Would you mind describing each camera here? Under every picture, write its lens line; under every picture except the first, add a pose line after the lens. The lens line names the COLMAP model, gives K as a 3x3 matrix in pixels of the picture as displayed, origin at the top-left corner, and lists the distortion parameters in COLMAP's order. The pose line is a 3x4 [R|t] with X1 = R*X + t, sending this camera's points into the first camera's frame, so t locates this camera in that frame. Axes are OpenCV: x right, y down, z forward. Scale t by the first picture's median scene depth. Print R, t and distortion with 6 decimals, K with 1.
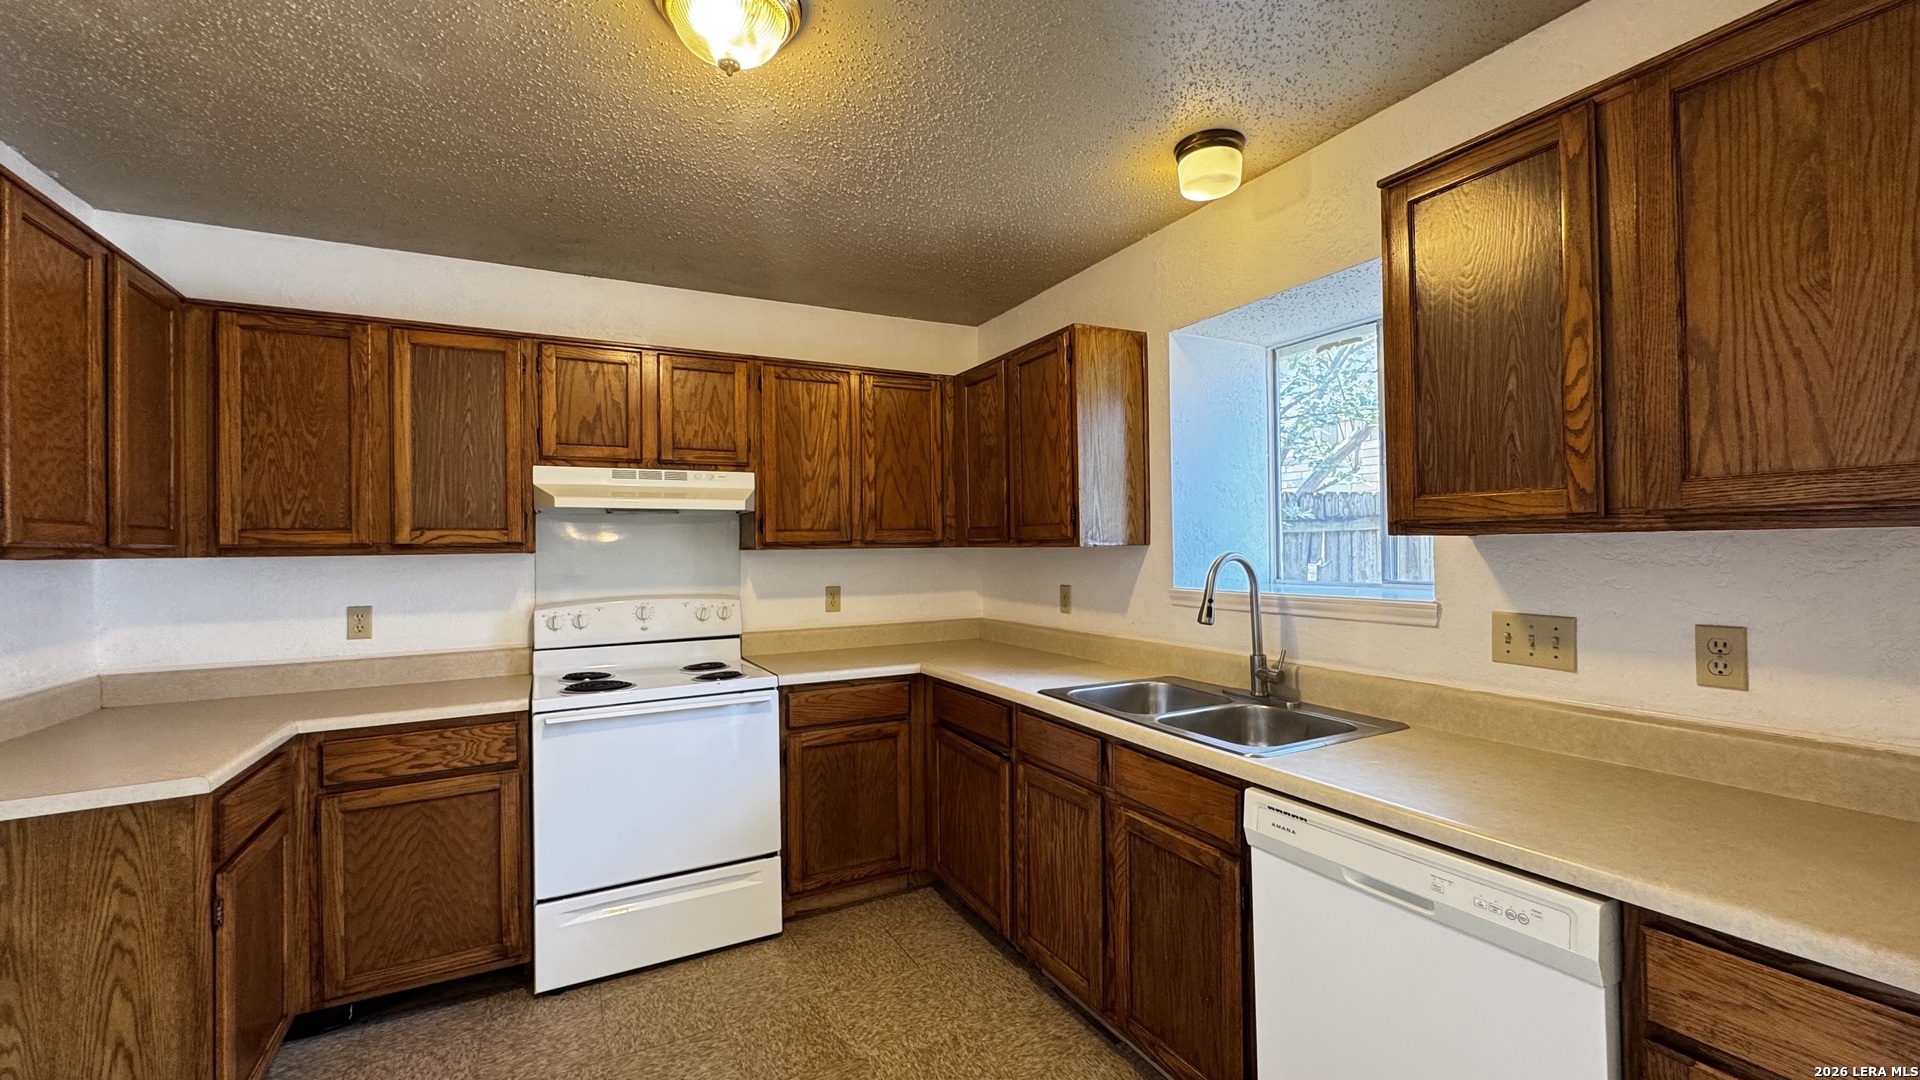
lens RADIAL K [[766.5, 0, 960.4], [0, 766.5, 540.4], [0, 0, 1]] dist [-0.004048, 0.001106]
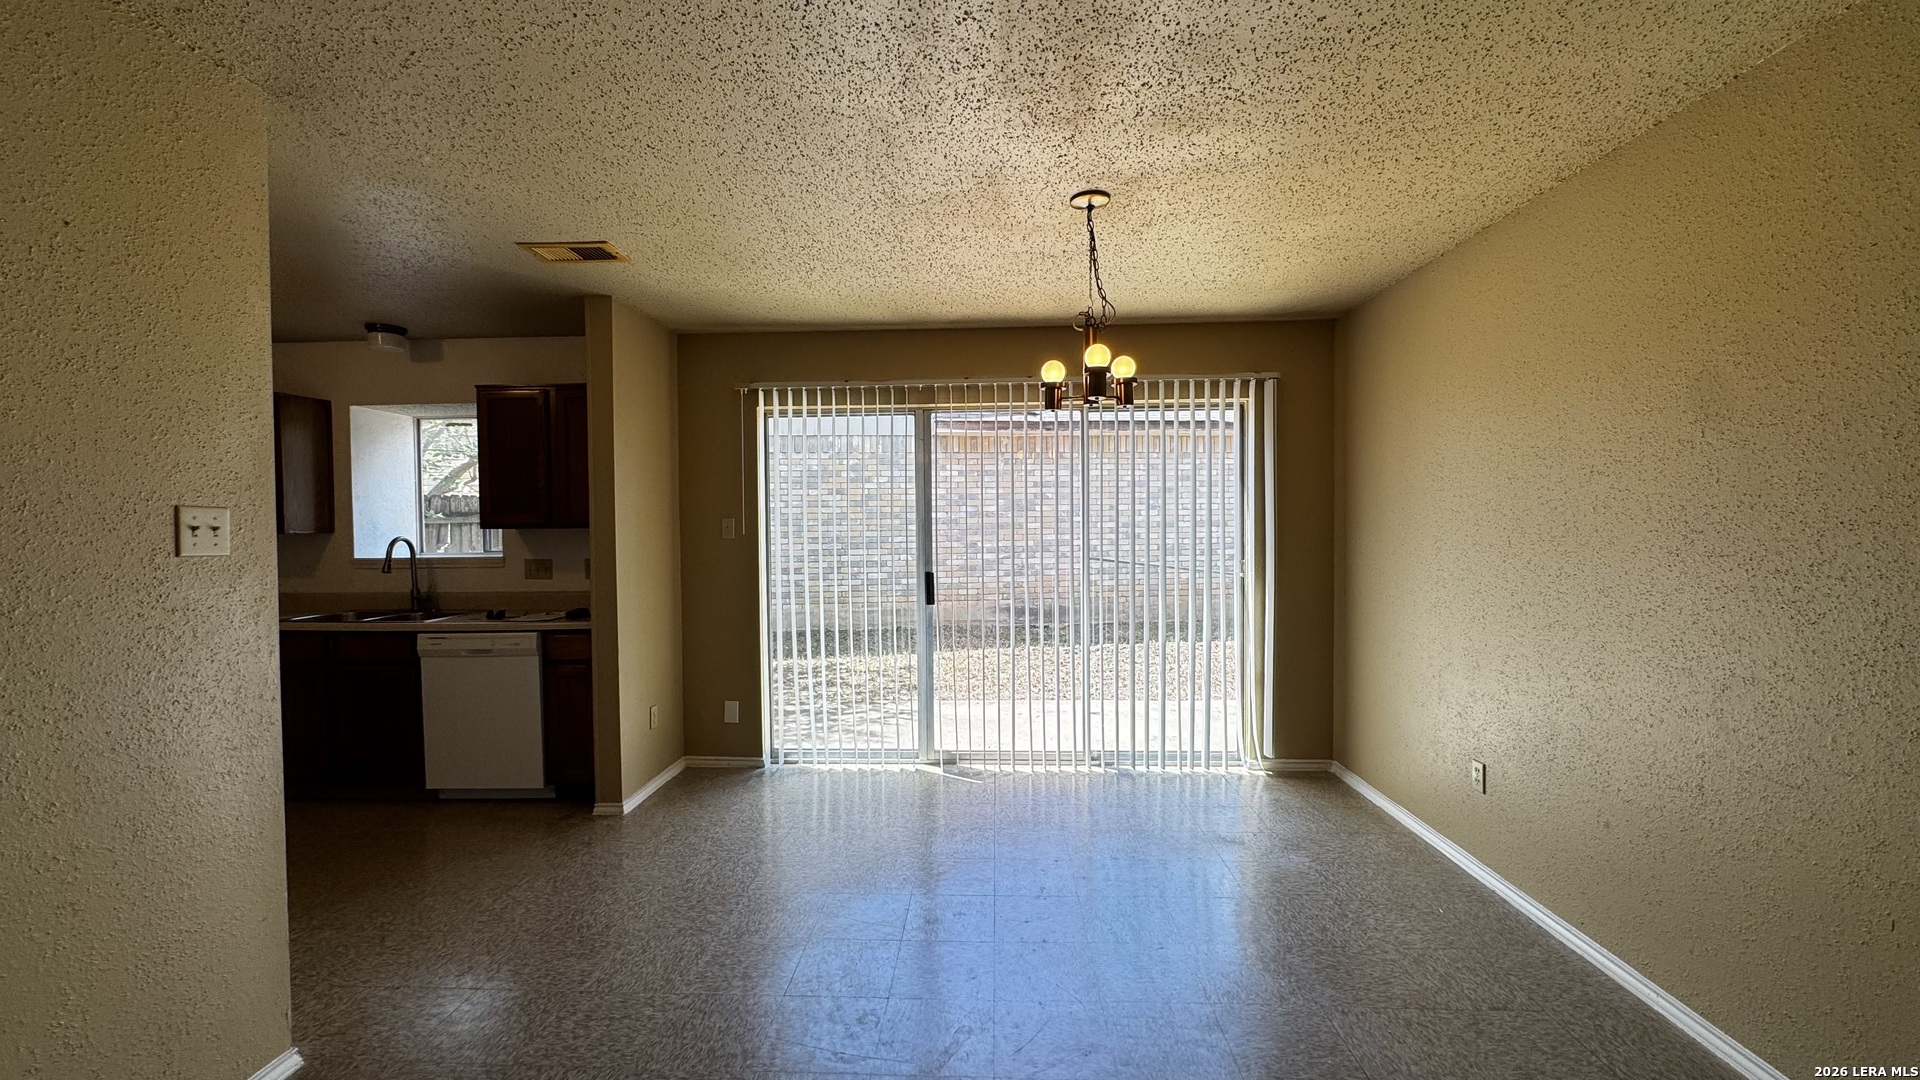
lens RADIAL K [[766.5, 0, 958.8], [0, 766.5, 541.2], [0, 0, 1]] dist [-0.004048, 0.001106]
pose [[0.512381, -0.011272, 0.858684, -0.475257], [-0.003665, 0.999876, 0.015312, -0.006867], [-0.858751, -0.010992, 0.512276, -0.981513]]
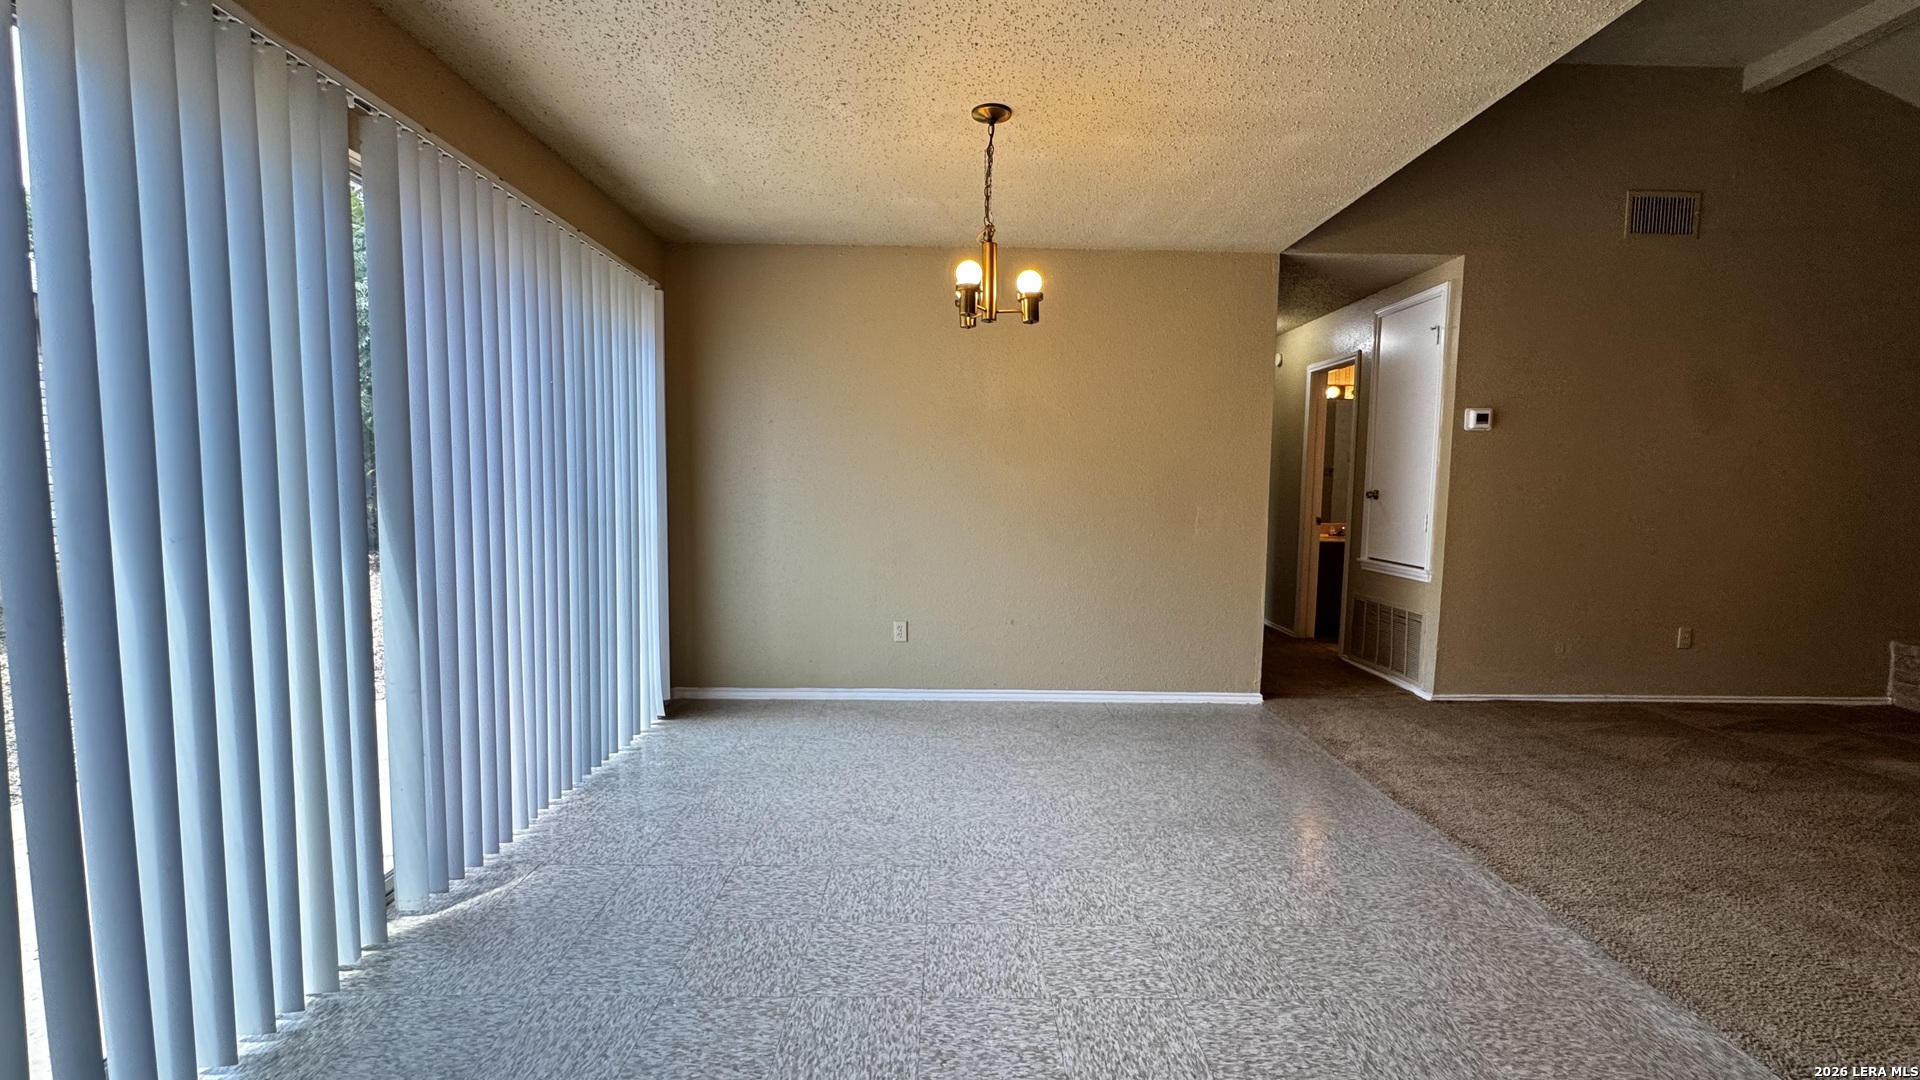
lens RADIAL K [[766.5, 0, 962.2], [0, 766.5, 542.8], [0, 0, 1]] dist [-0.004048, 0.001106]
pose [[-0.889306, -0.036321, 0.455869, 0.010846], [-0.004735, 0.997519, 0.070240, 0.049512], [-0.457289, 0.060307, -0.887271, 0.264919]]
